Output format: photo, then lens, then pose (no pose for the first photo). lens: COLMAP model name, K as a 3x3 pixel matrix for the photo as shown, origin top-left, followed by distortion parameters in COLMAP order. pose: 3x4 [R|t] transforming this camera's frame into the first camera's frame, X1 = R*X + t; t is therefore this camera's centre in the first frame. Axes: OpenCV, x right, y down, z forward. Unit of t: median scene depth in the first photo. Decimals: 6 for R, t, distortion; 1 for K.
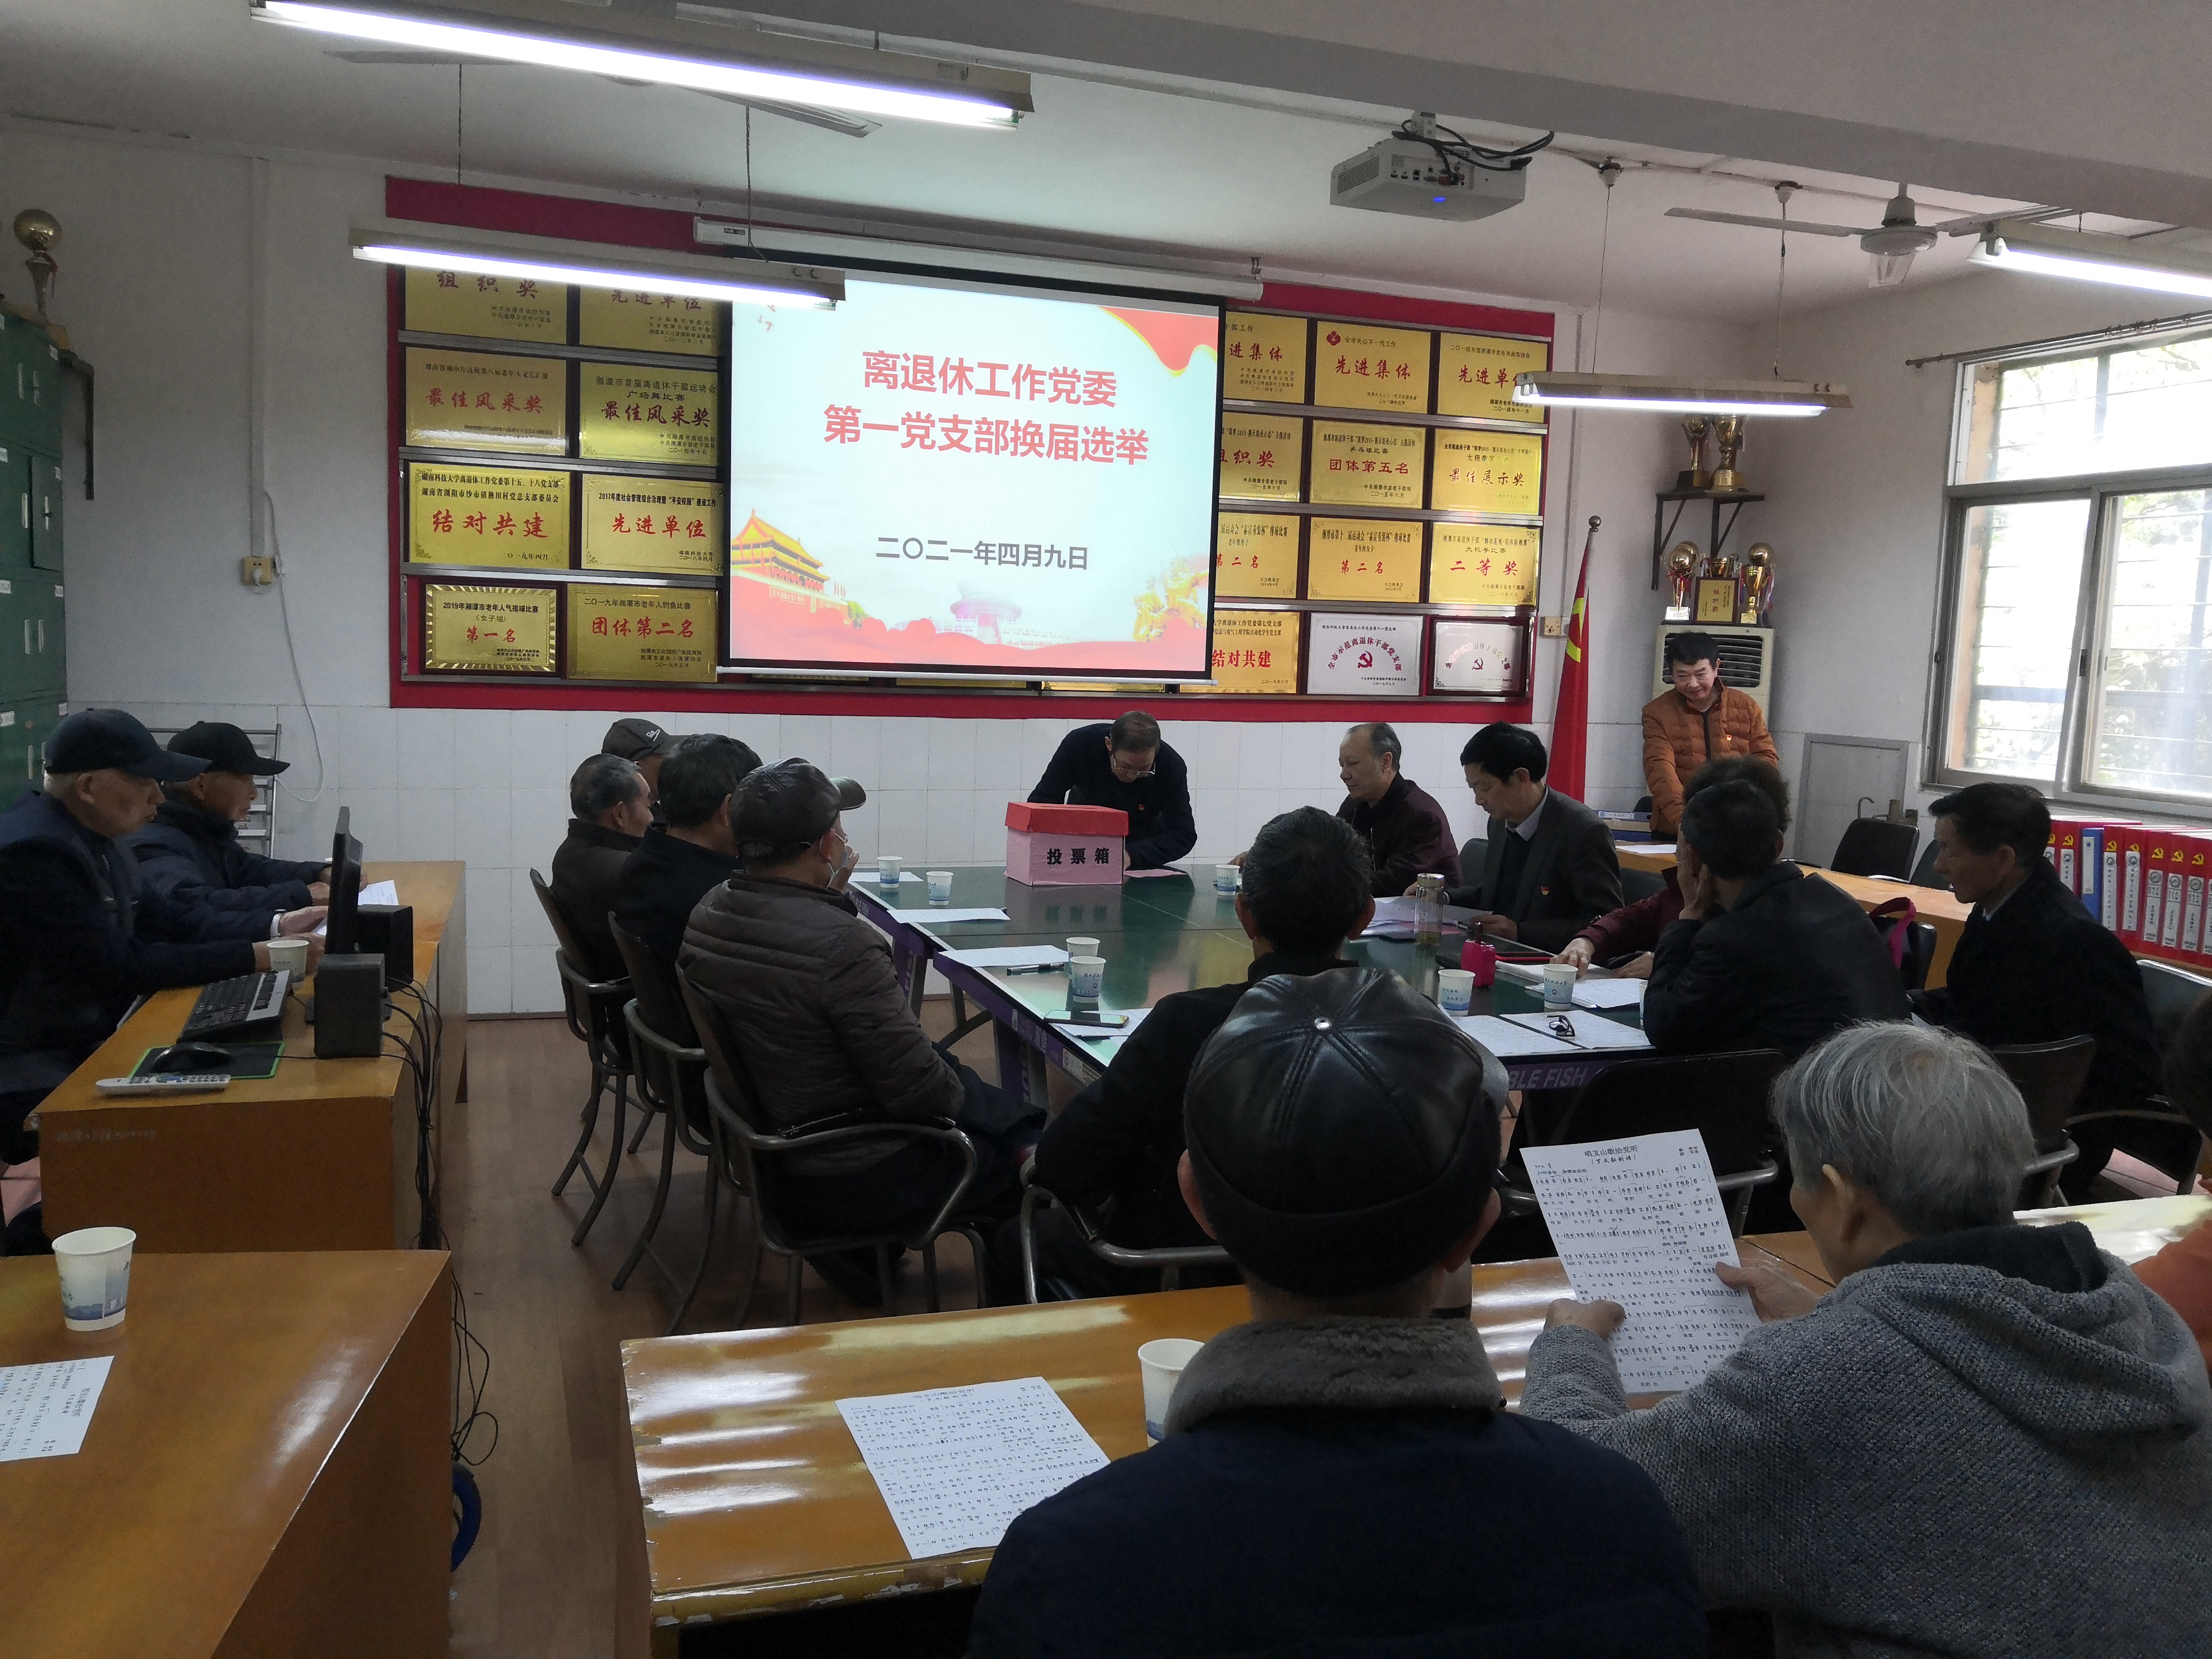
lens RADIAL K [[1732.4, 0, 1098.4], [0, 1732.4, 830.2], [0, 0, 1]] dist [-0.018005, 0.008020]
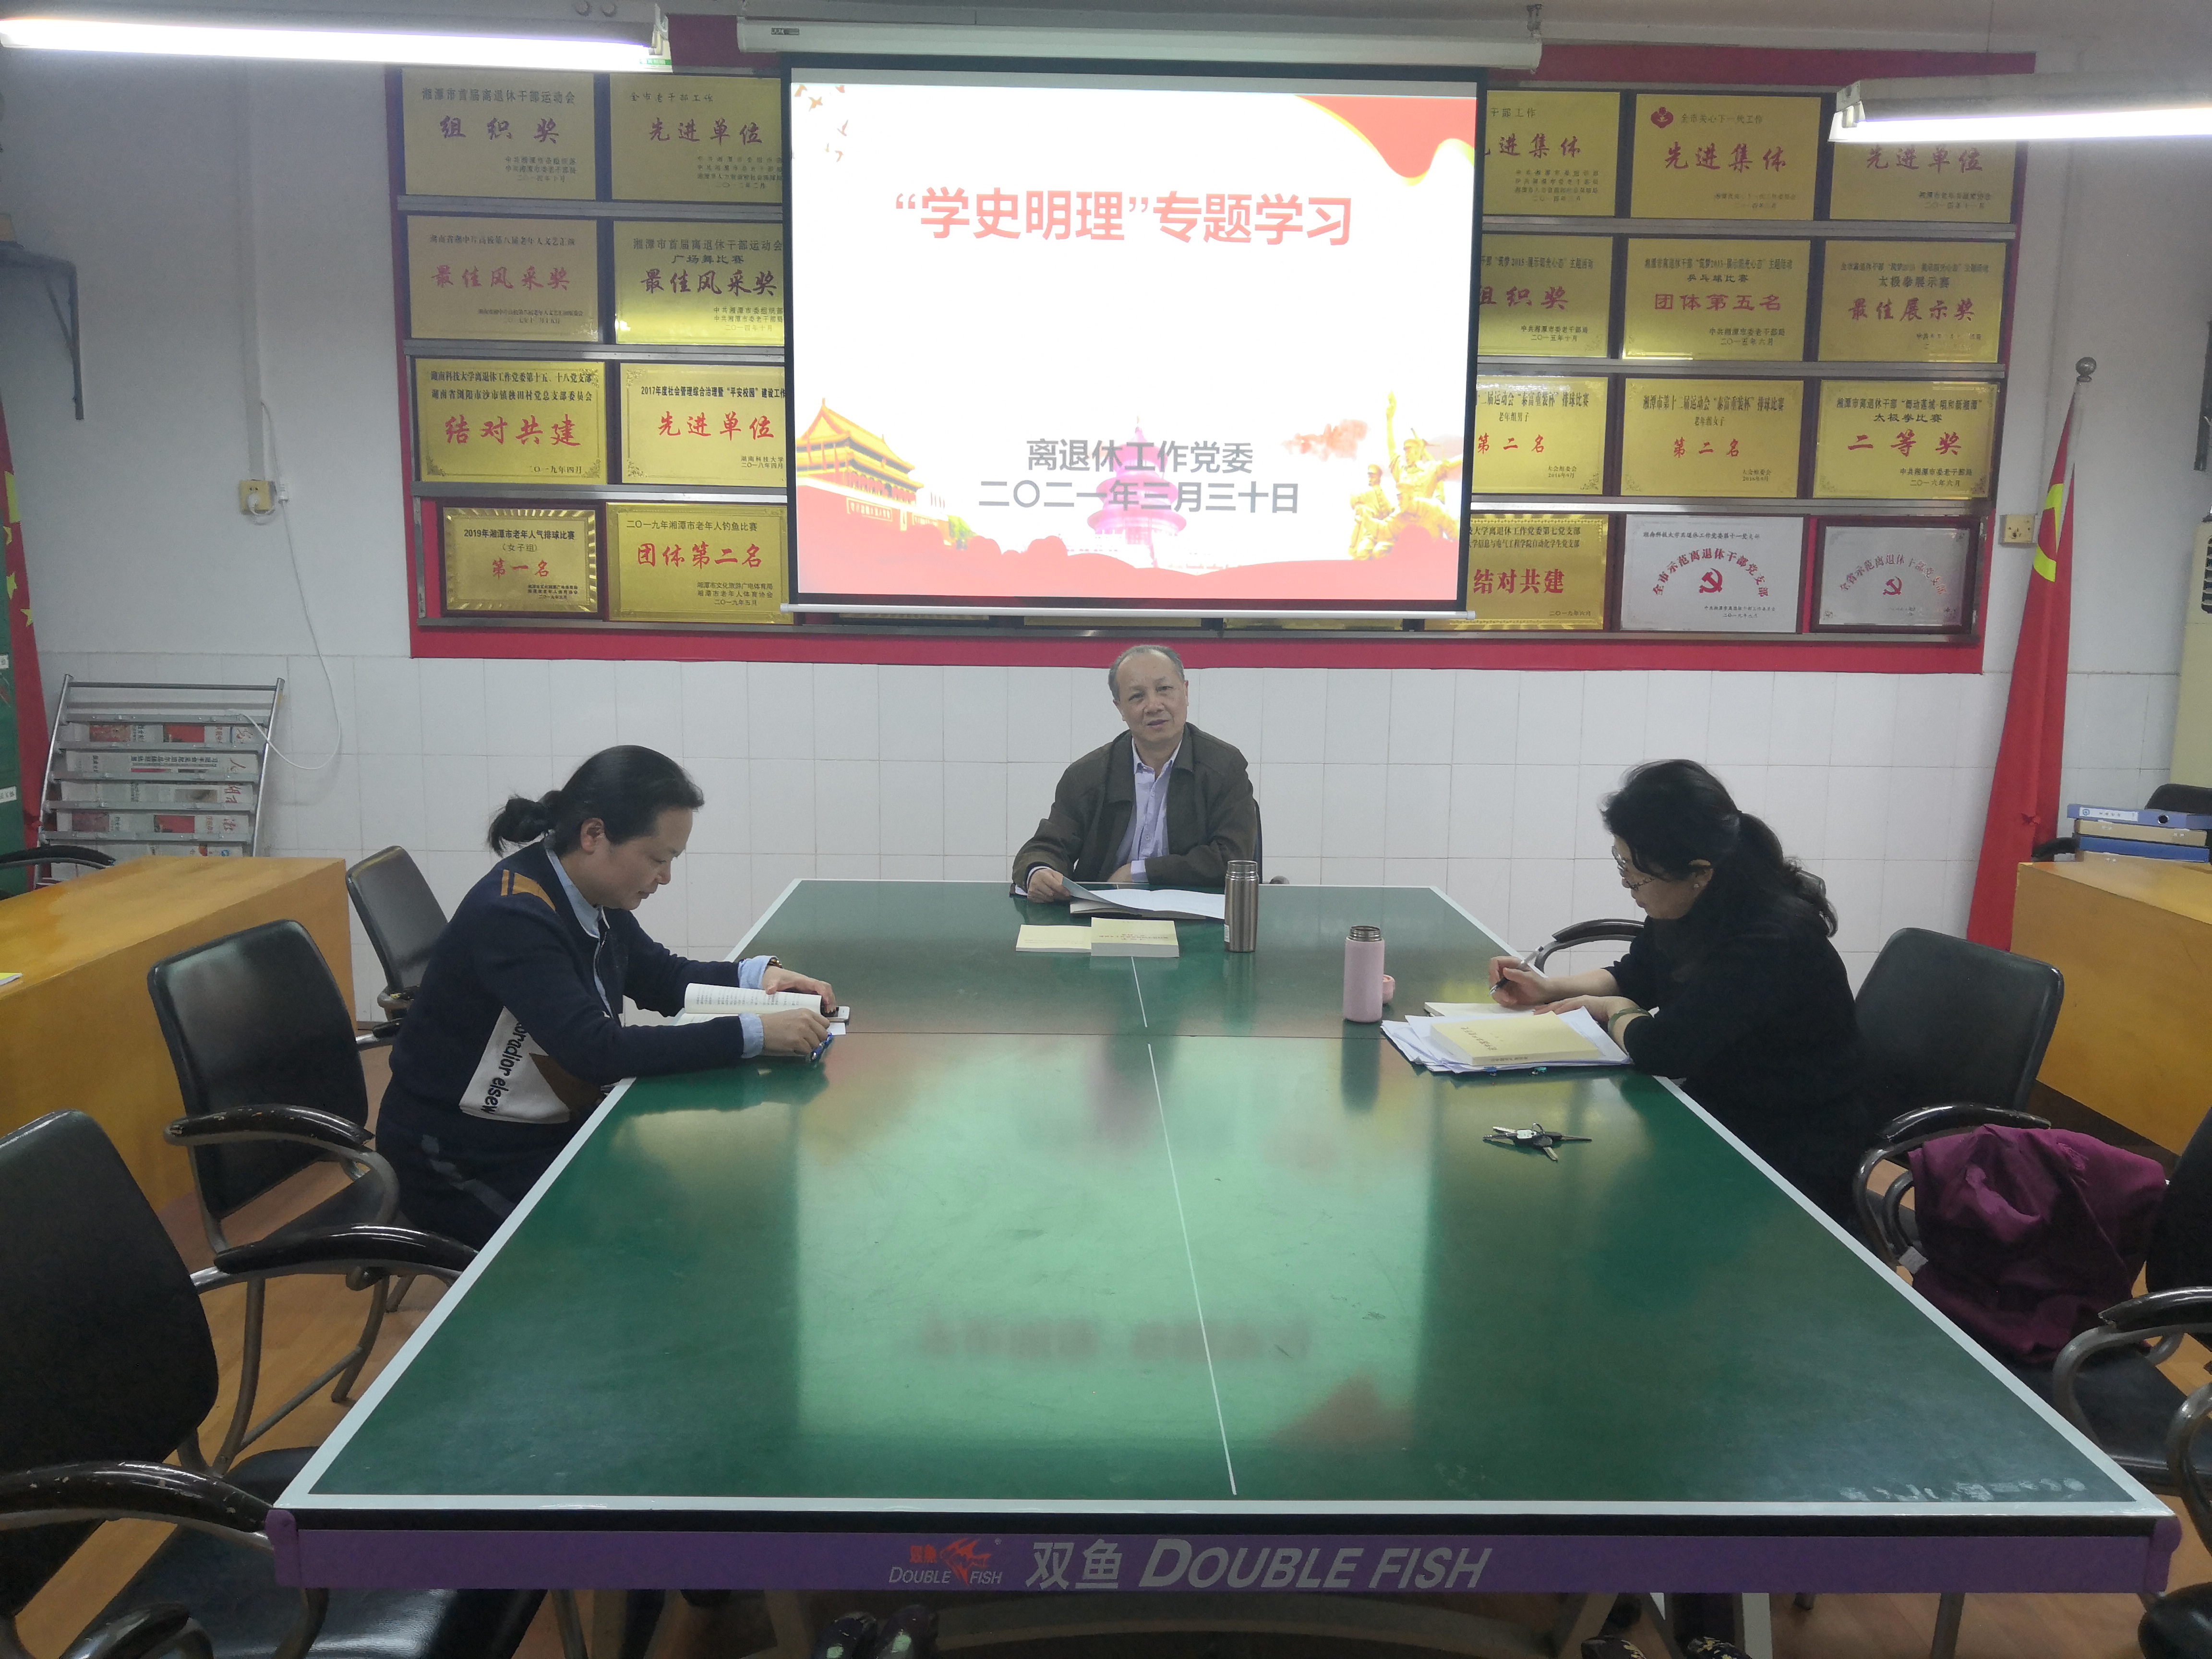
lens RADIAL K [[1732.4, 0, 1104.1], [0, 1732.4, 819.7], [0, 0, 1]] dist [-0.018005, 0.008020]
pose [[0.950347, 0.023661, -0.310290, 0.147493], [-0.015464, 0.999464, 0.028849, -0.019213], [0.310807, -0.022619, 0.950204, 0.269939]]
